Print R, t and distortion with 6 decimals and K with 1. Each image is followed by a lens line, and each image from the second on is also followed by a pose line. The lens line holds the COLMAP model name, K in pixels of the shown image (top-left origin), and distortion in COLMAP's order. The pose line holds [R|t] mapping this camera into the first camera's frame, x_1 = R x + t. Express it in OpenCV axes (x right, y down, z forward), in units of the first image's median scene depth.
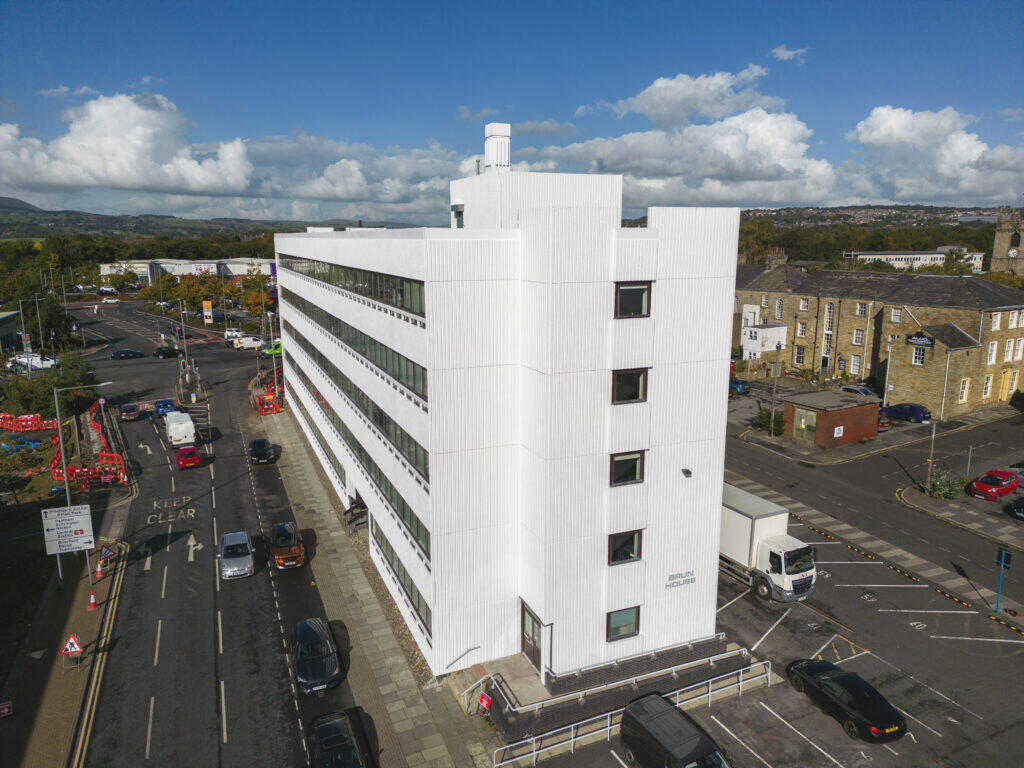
lens RADIAL K [[716.3, 0, 512.0], [0, 716.3, 384.0], [0, 0, 1]] dist [0.061130, -0.051099]
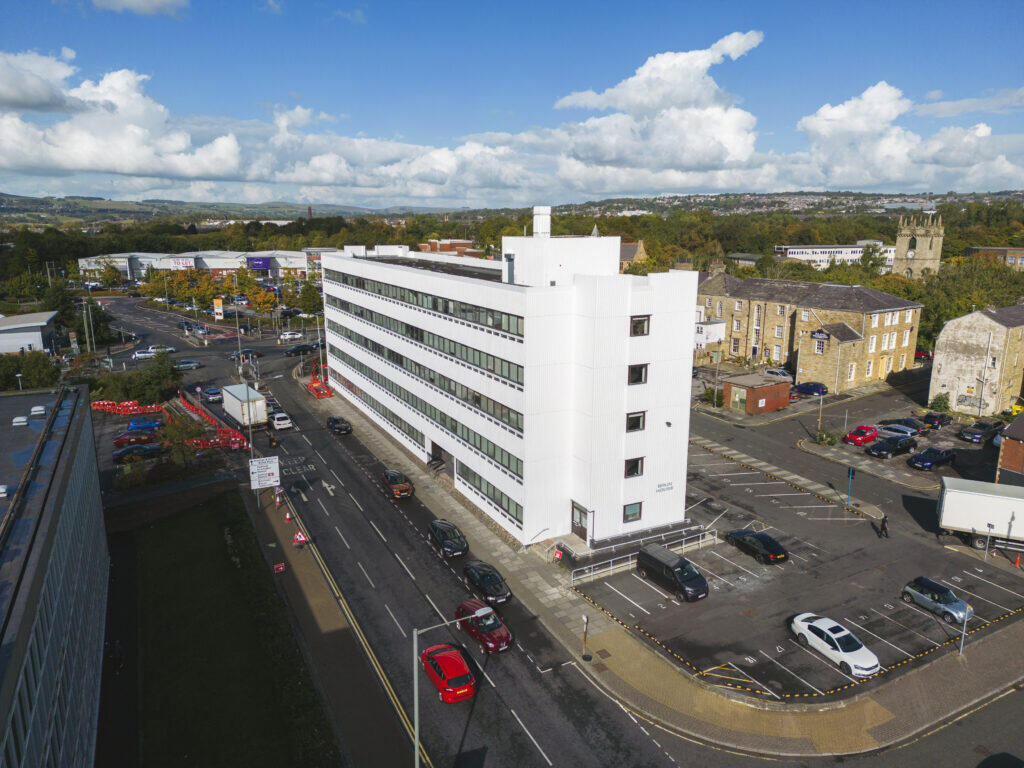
lens RADIAL K [[716.3, 0, 512.0], [0, 716.3, 384.0], [0, 0, 1]] dist [0.061130, -0.051099]
pose [[0.997154, -0.014693, 0.073942, -0.134512], [0.013071, 0.999664, 0.022376, -0.008197], [-0.074246, -0.021346, 0.997011, -0.358073]]
